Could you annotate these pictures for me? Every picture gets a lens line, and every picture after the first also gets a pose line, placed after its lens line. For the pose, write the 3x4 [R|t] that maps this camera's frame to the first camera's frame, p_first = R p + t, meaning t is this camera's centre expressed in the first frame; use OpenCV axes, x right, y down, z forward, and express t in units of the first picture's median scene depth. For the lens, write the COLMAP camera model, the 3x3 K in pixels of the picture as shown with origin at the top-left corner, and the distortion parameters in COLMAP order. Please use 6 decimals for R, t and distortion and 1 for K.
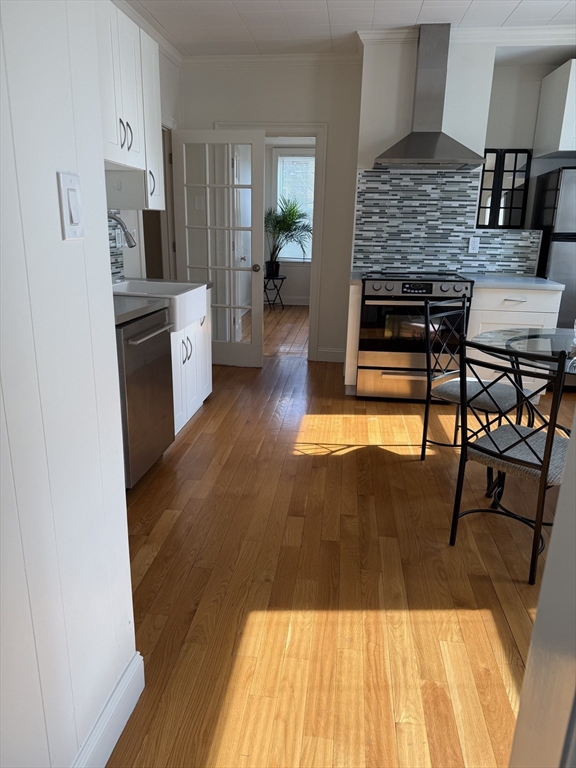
lens RADIAL K [[549.4, 0, 288.0], [0, 549.4, 384.0], [0, 0, 1]] dist [-0.012755, -0.001200]
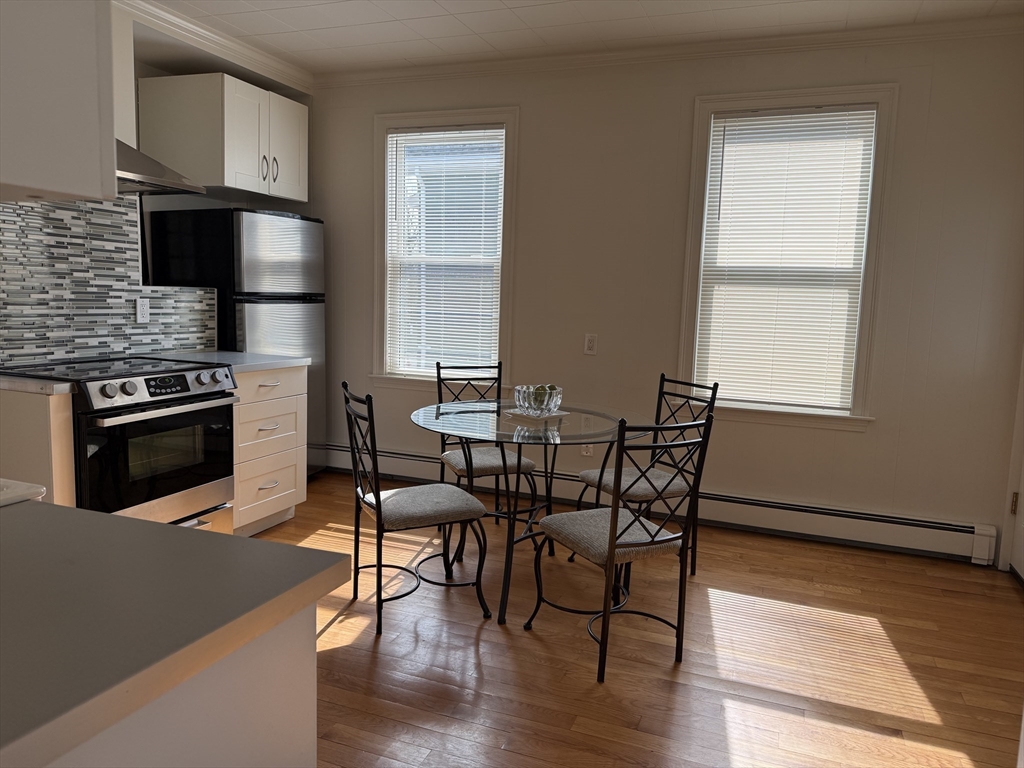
lens RADIAL K [[732.5, 0, 512.0], [0, 732.5, 384.0], [0, 0, 1]] dist [-0.012755, -0.001200]
pose [[0.256834, -0.117275, 0.959314, -0.374984], [0.239874, 0.969286, 0.054273, -0.113959], [-0.936214, 0.216175, 0.277077, 0.382041]]
